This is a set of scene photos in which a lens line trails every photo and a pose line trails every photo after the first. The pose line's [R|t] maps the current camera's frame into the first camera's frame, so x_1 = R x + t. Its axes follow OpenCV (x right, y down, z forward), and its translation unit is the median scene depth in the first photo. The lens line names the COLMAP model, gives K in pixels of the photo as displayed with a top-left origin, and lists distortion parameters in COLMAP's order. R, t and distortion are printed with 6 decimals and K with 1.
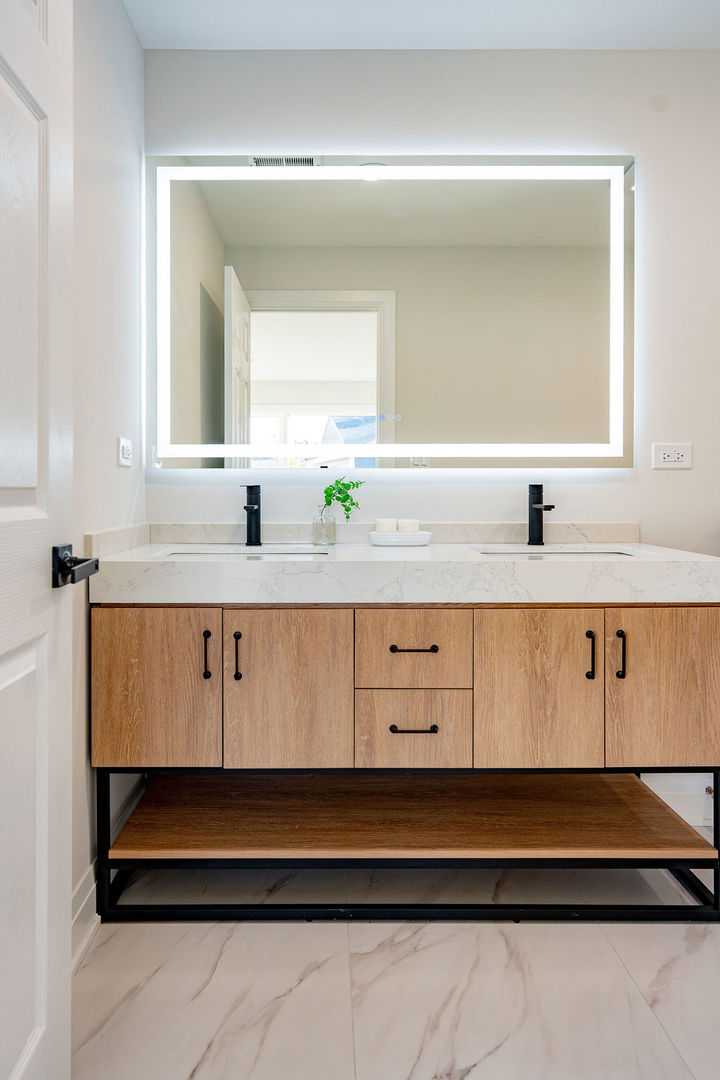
lens RADIAL K [[762.7, 0, 358.9], [0, 762.7, 495.8], [0, 0, 1]] dist [0.000127, 0.002856]
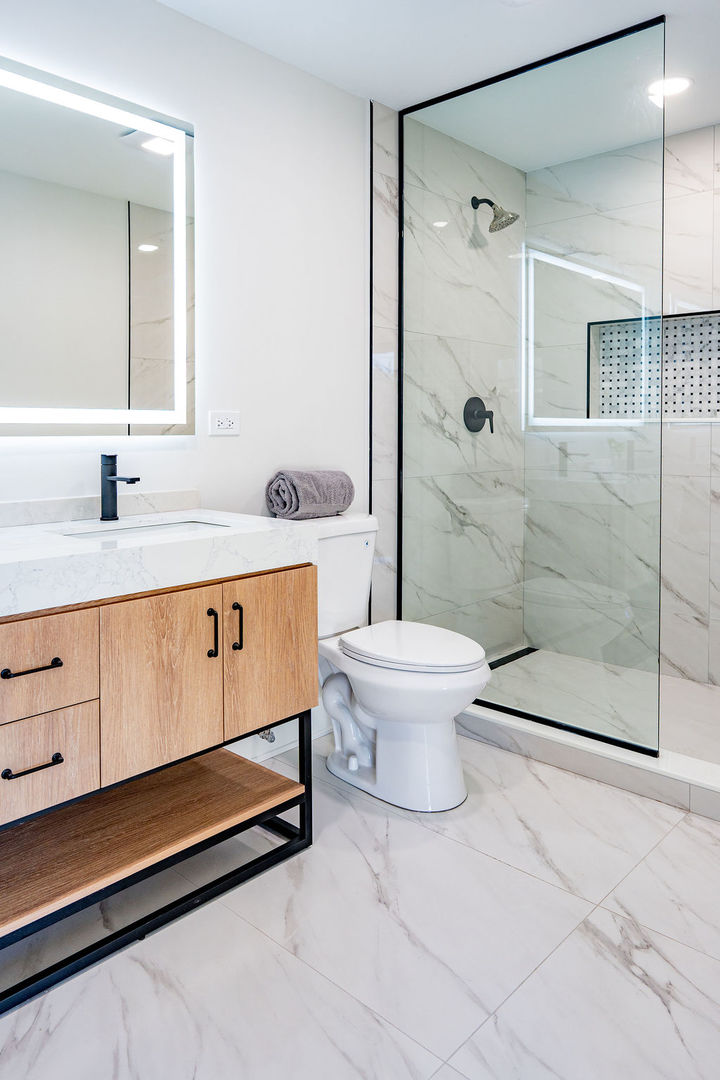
lens RADIAL K [[759.3, 0, 360.4], [0, 759.3, 442.0], [0, 0, 1]] dist [-0.001417, 0.002333]
pose [[0.678614, -0.012313, 0.734392, -0.281451], [0.002661, 0.999894, 0.014306, -0.050695], [-0.734490, -0.007754, 0.678575, 0.195955]]
